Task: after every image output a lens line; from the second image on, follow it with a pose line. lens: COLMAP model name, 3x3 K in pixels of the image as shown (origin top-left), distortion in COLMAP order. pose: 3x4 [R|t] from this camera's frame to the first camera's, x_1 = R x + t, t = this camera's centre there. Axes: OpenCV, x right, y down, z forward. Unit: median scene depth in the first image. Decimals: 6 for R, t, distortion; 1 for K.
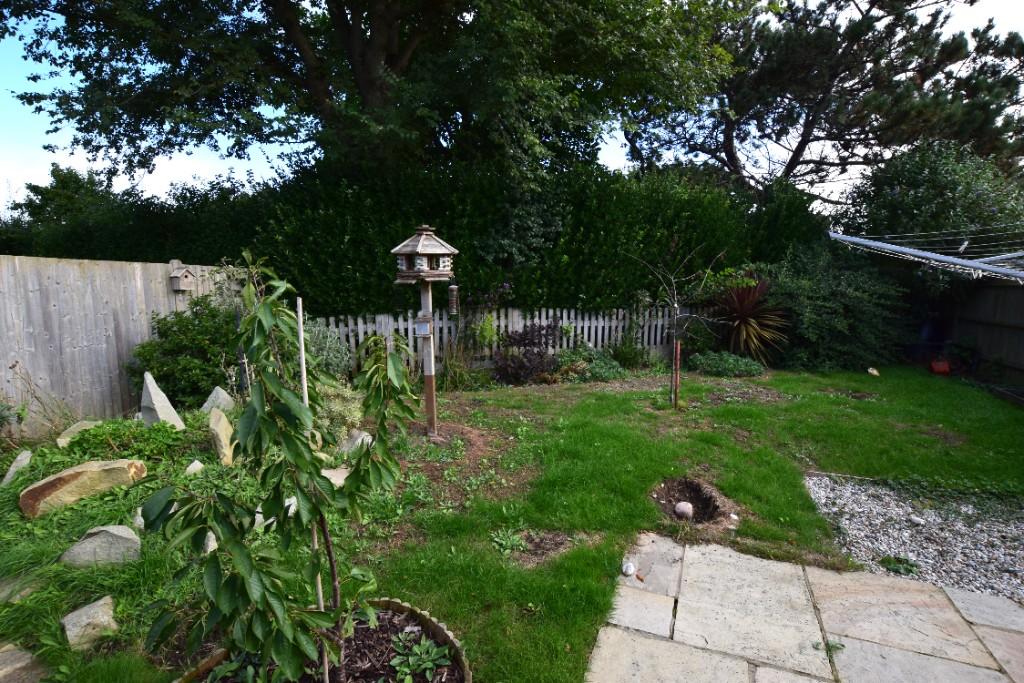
lens RADIAL K [[480.9, 0, 514.9], [0, 480.9, 343.0], [0, 0, 1]] dist [-0.002852, -0.000323]
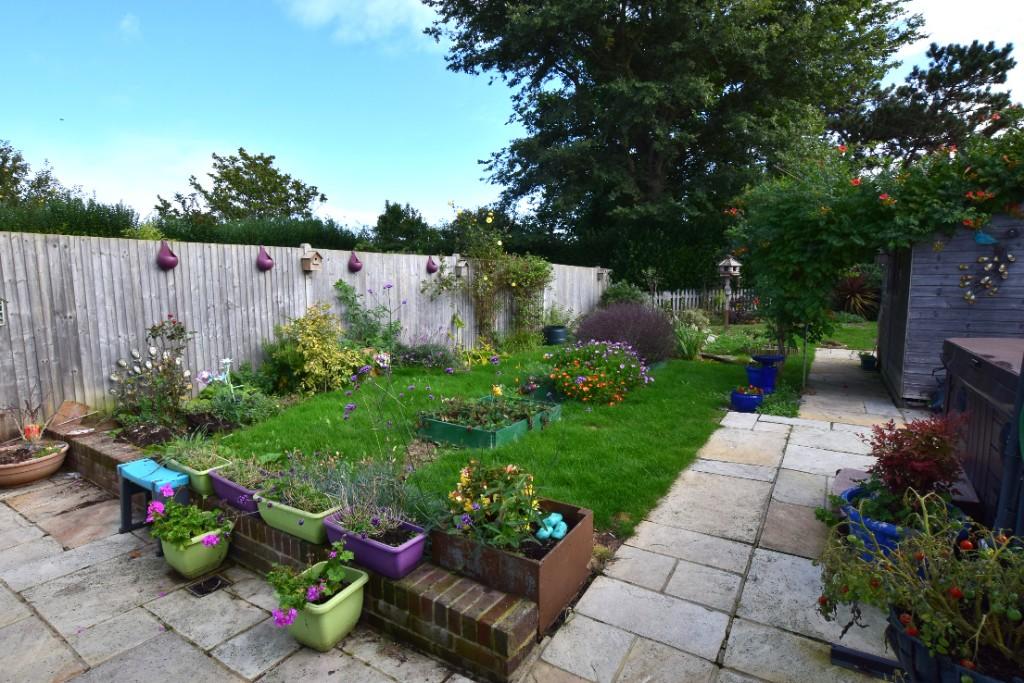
lens RADIAL K [[514.3, 0, 509.1], [0, 514.3, 343.3], [0, 0, 1]] dist [0.003878, 0.000784]
pose [[0.992233, 0.025727, -0.121701, -0.521784], [-0.022328, 0.999324, 0.029215, 0.095598], [0.122371, -0.026270, 0.992137, -1.003825]]
